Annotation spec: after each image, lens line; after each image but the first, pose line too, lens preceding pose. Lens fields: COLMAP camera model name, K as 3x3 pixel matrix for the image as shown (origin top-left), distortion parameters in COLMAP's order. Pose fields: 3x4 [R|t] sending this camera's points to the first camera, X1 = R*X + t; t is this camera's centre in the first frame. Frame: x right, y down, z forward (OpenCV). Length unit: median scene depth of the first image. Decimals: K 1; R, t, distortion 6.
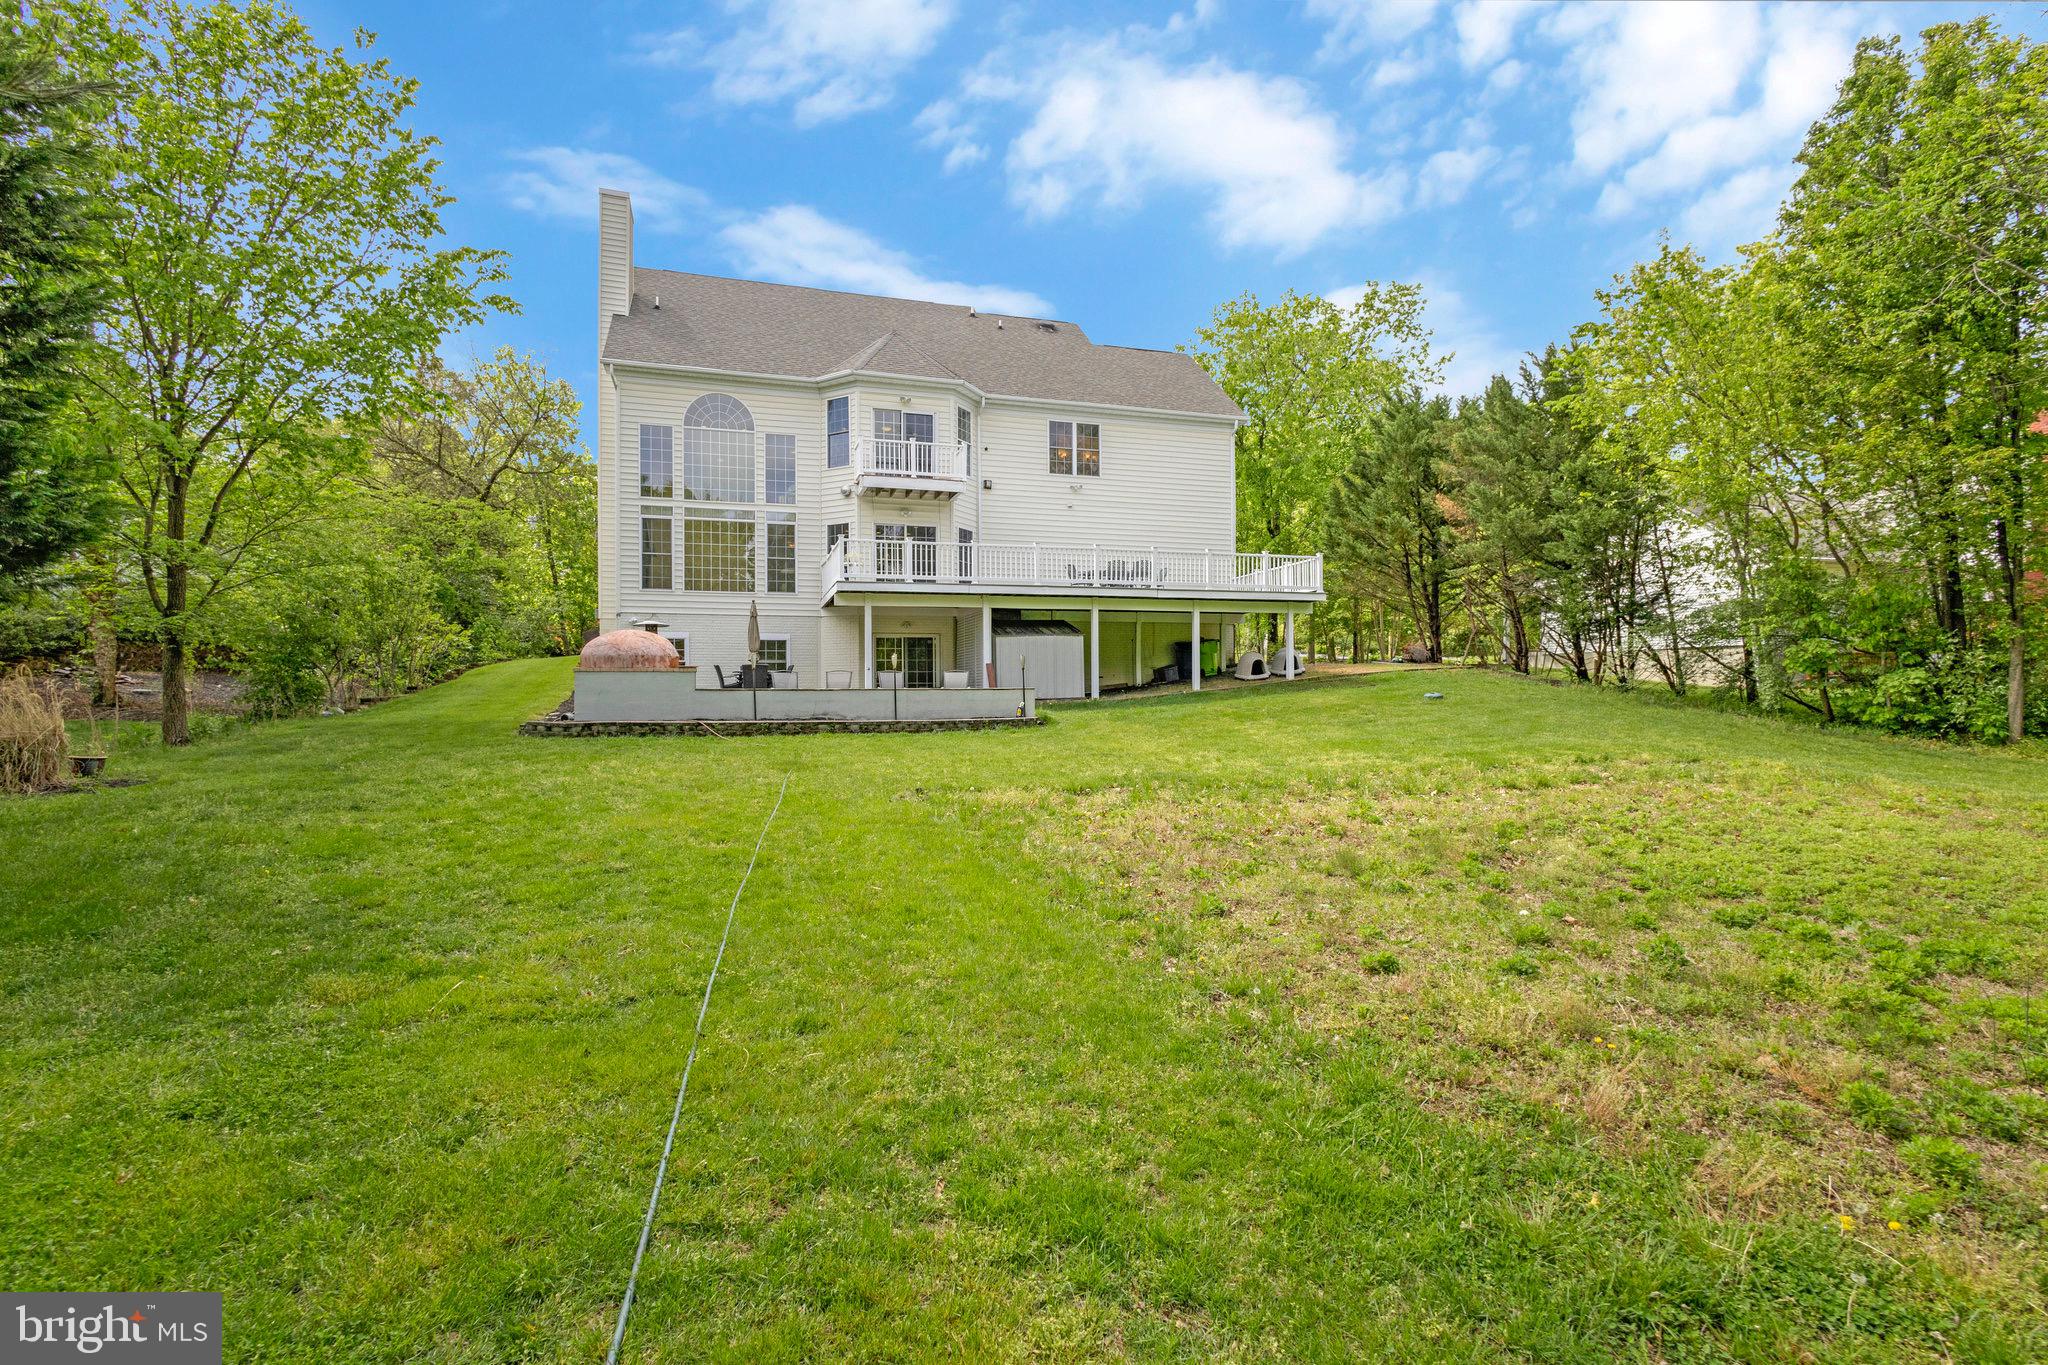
lens RADIAL K [[894.3, 0, 1024.0], [0, 894.3, 682.5], [0, 0, 1]] dist [-0.001476, -0.000332]
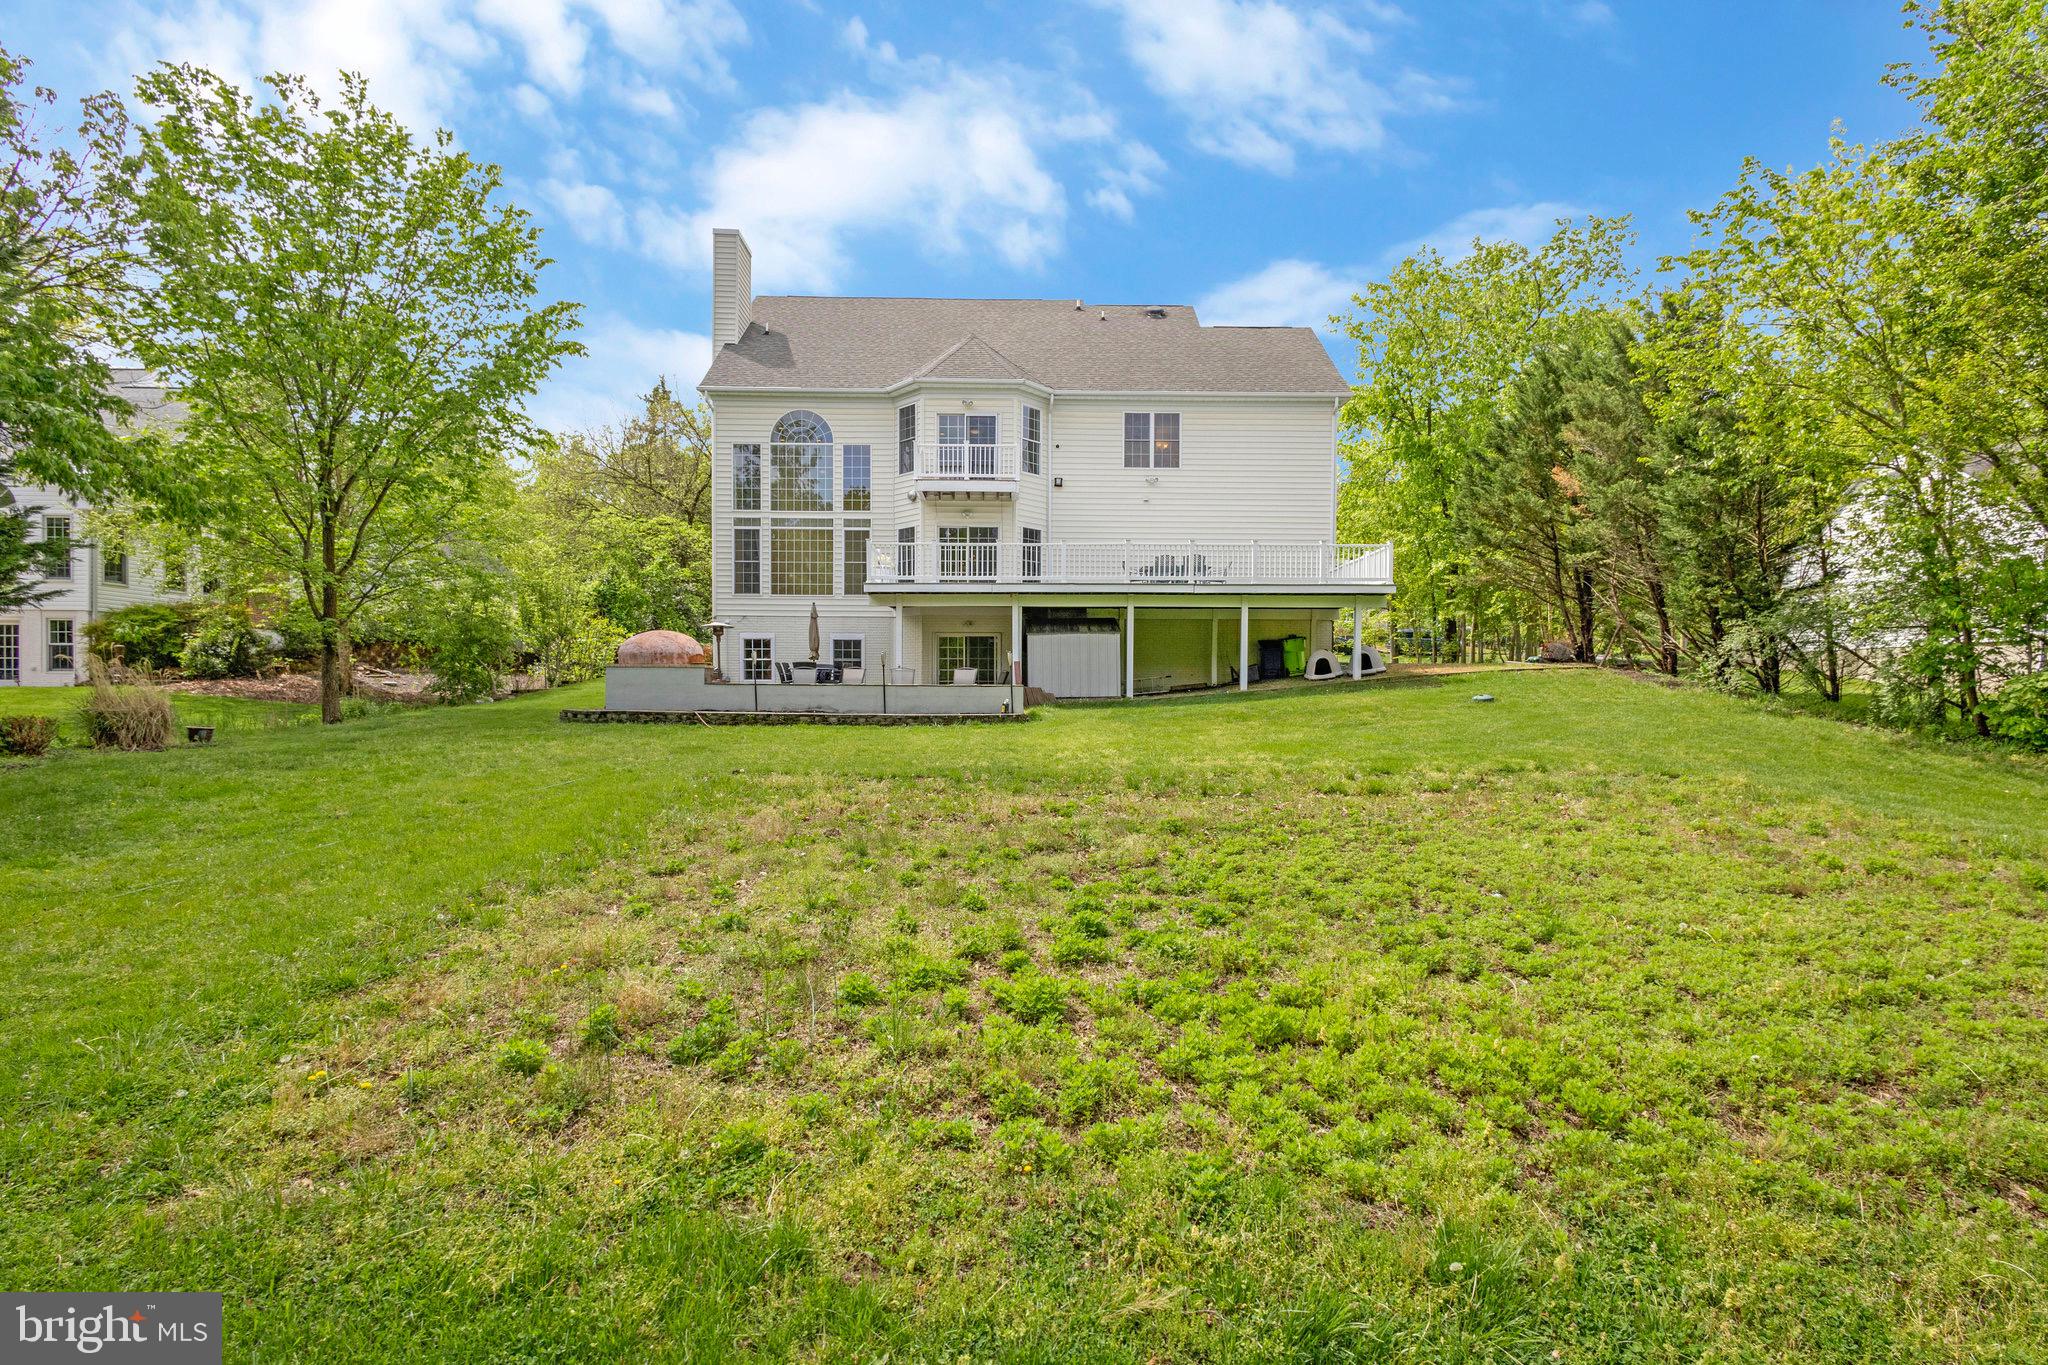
lens RADIAL K [[922.1, 0, 1041.3], [0, 922.1, 707.1], [0, 0, 1]] dist [0.002198, -0.000076]
pose [[0.963379, 0.014350, -0.267761, 0.234764], [-0.008016, 0.999662, 0.024733, 0.003717], [0.268025, -0.021681, 0.963168, 0.001190]]
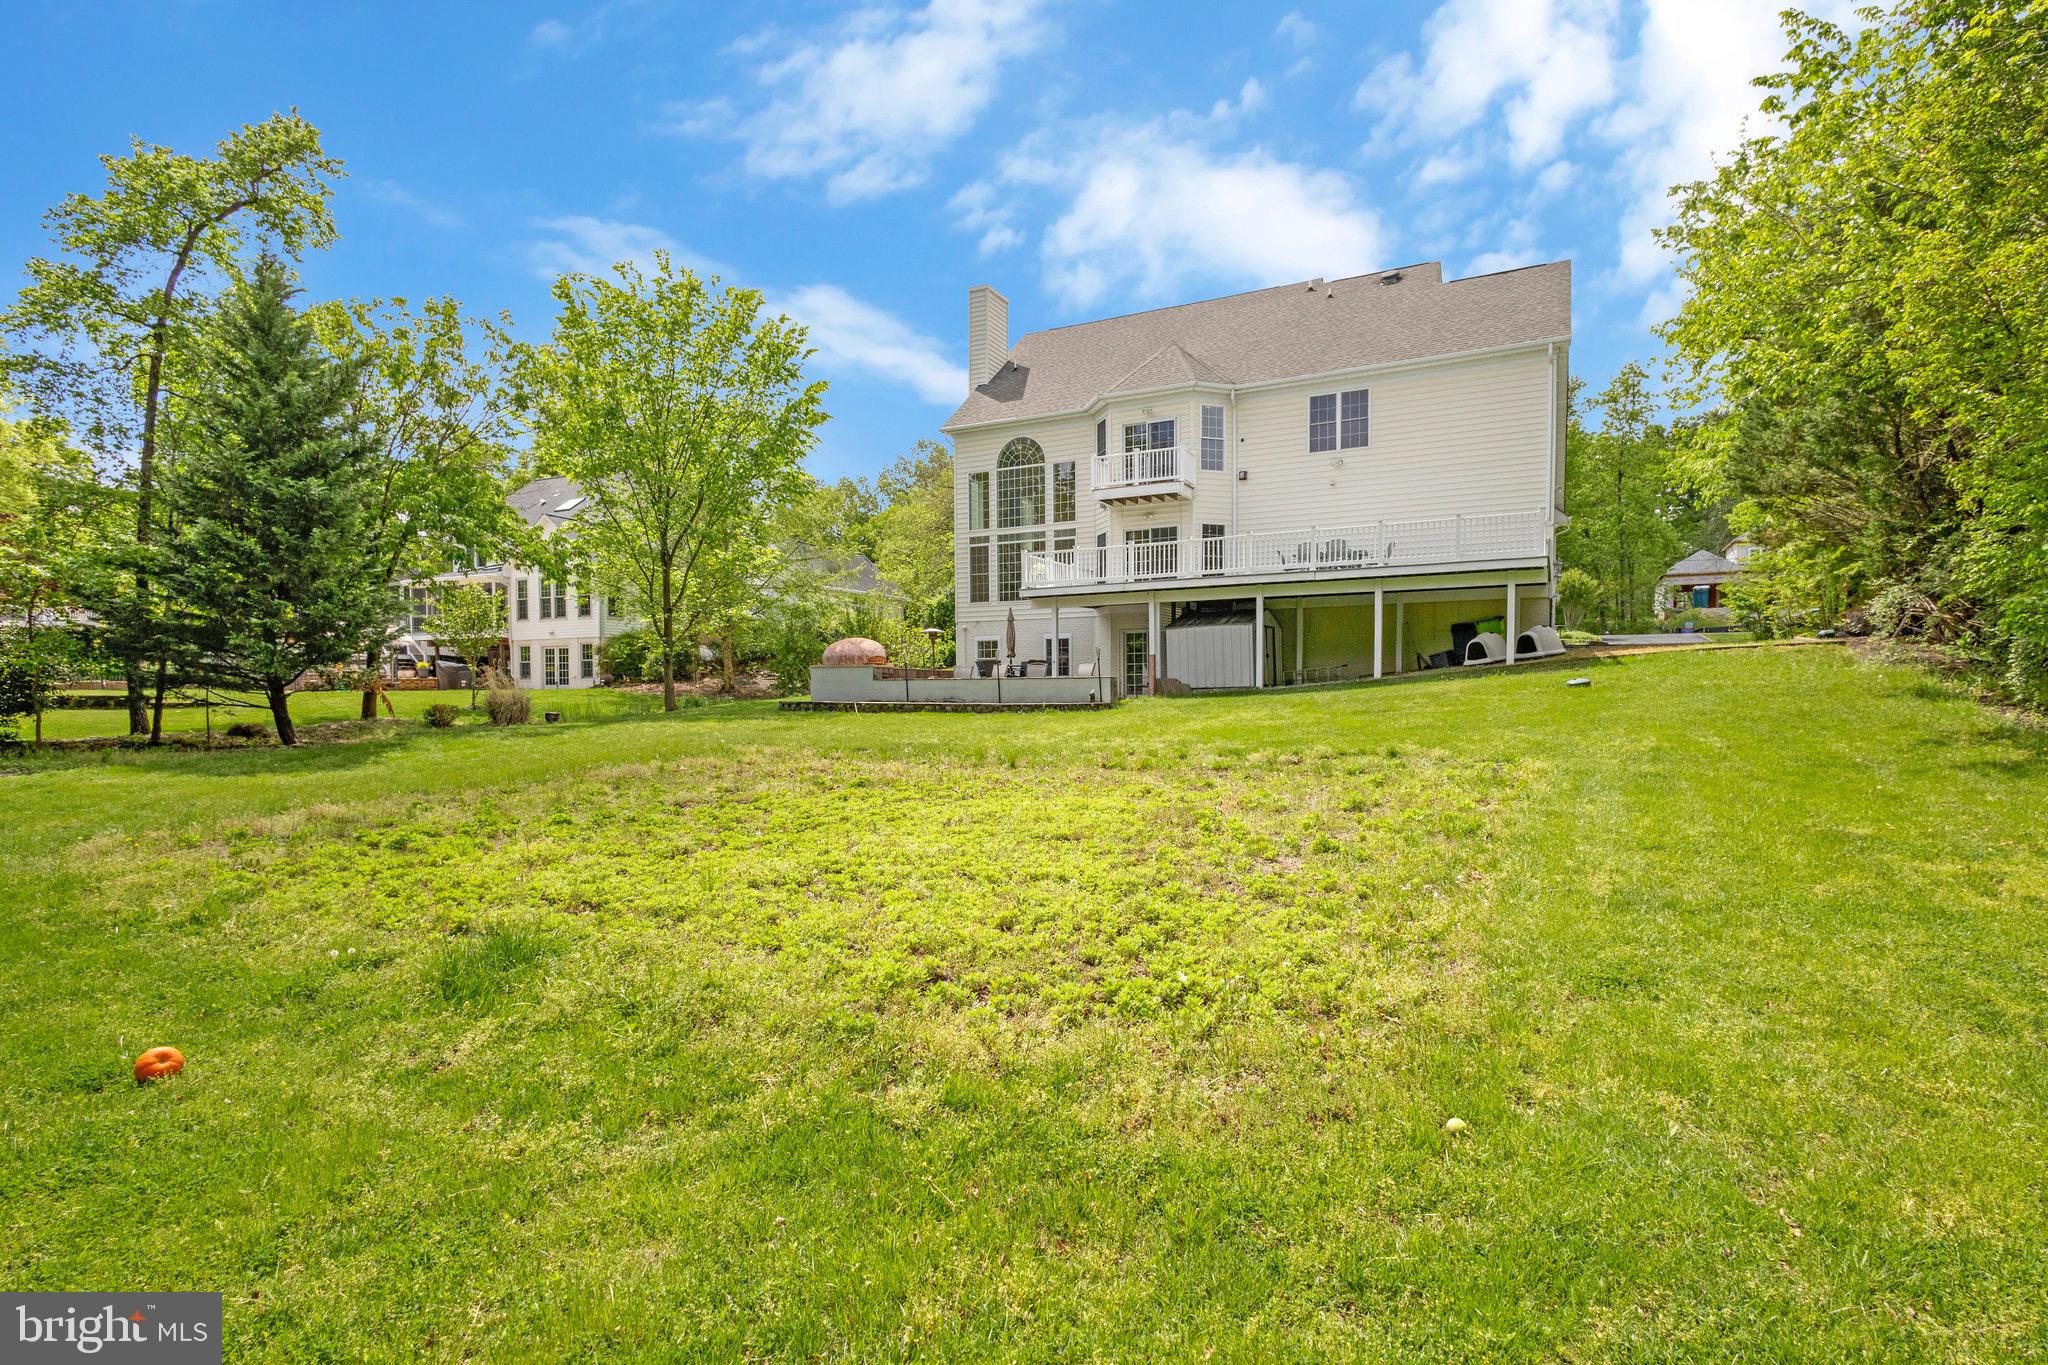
lens RADIAL K [[941.1, 0, 1073.8], [0, 941.1, 717.4], [0, 0, 1]] dist [0.000972, 0.000080]
pose [[0.745856, 0.019809, -0.665813, 0.564955], [0.008671, 0.999184, 0.039441, 0.007896], [0.666051, -0.035190, 0.745076, 0.079176]]
